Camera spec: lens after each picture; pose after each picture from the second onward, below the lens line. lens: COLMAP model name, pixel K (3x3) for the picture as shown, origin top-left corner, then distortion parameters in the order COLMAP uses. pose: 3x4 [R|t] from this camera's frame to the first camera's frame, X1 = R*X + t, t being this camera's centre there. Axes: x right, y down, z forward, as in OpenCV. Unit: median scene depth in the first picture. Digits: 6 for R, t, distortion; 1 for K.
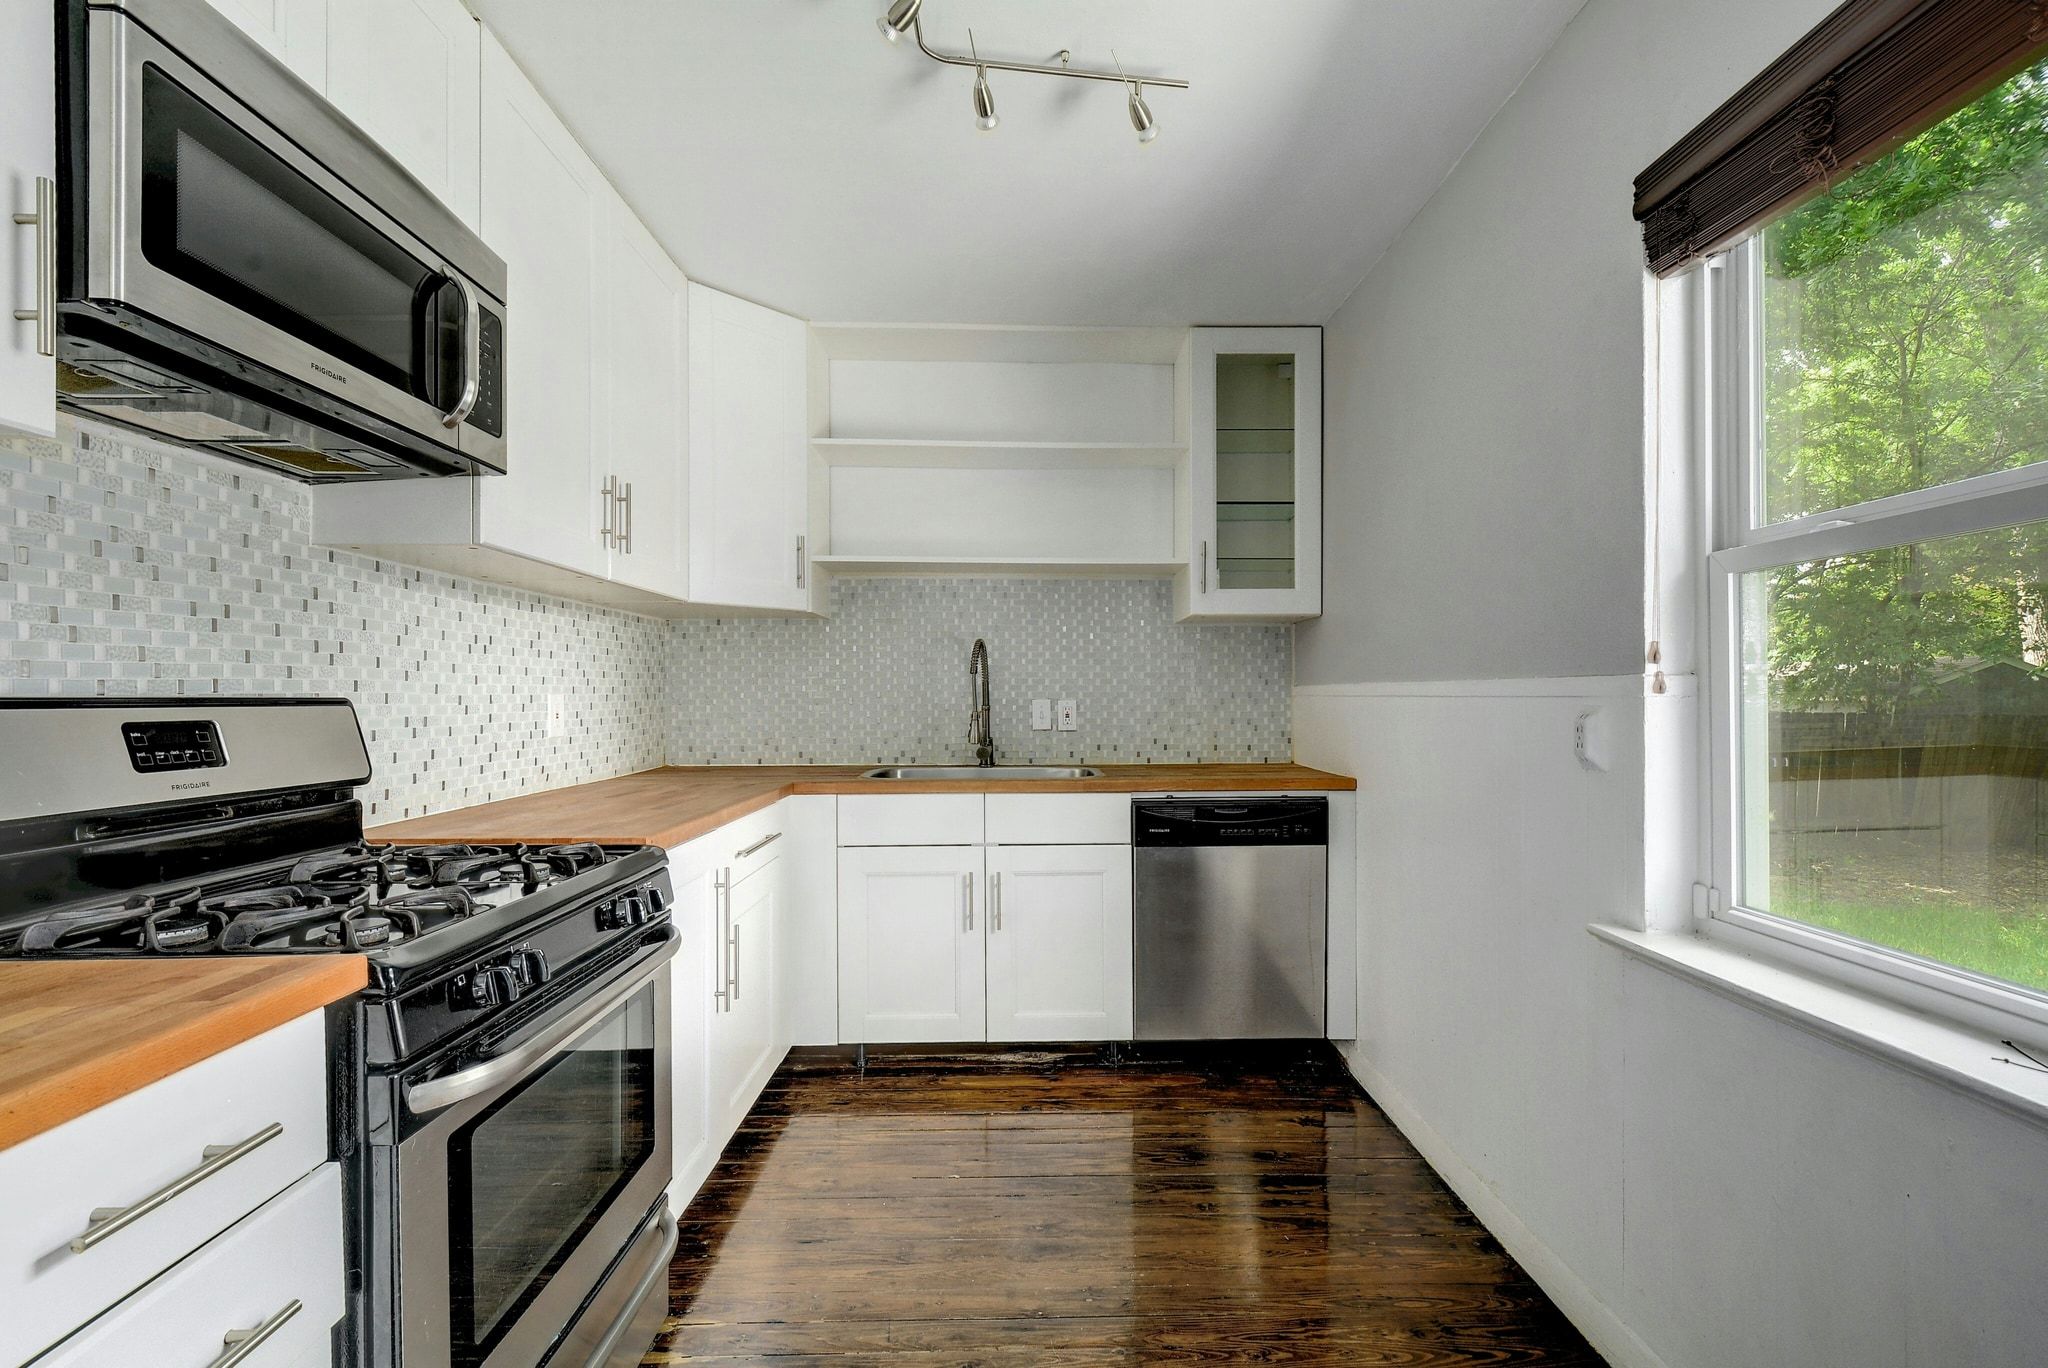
lens RADIAL K [[886.4, 0, 1033.4], [0, 886.4, 690.0], [0, 0, 1]] dist [-0.012123, -0.000440]
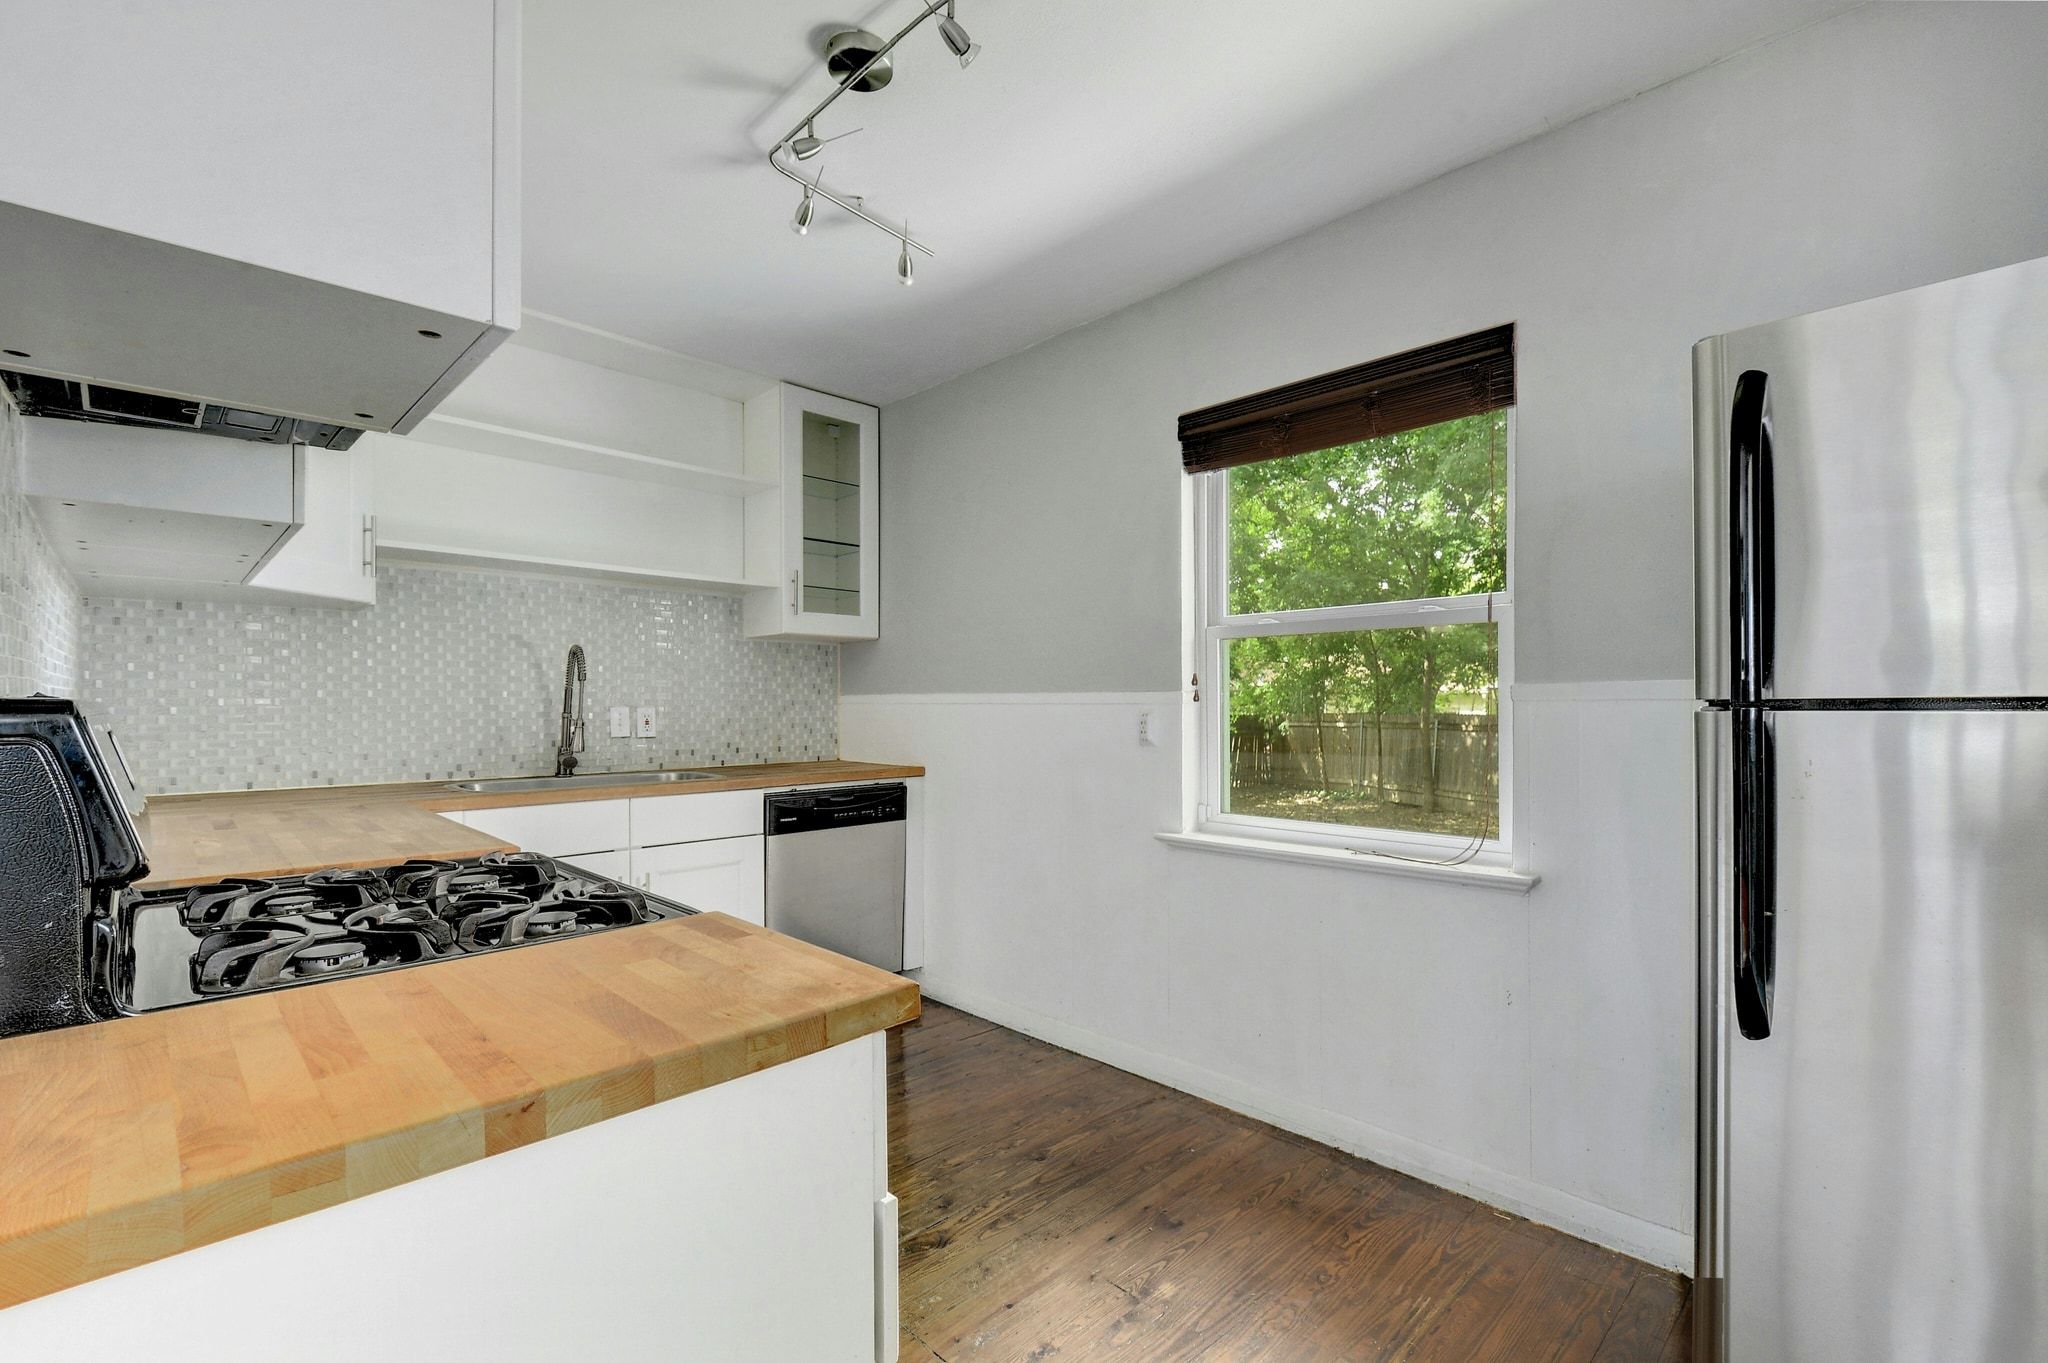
lens RADIAL K [[886.4, 0, 1039.2], [0, 886.4, 694.2], [0, 0, 1]] dist [-0.012123, -0.000440]
pose [[0.723768, 0.008944, 0.689986, -0.367758], [-0.005048, 0.999958, -0.007666, 0.001737], [-0.690025, 0.002066, 0.723783, -0.057726]]
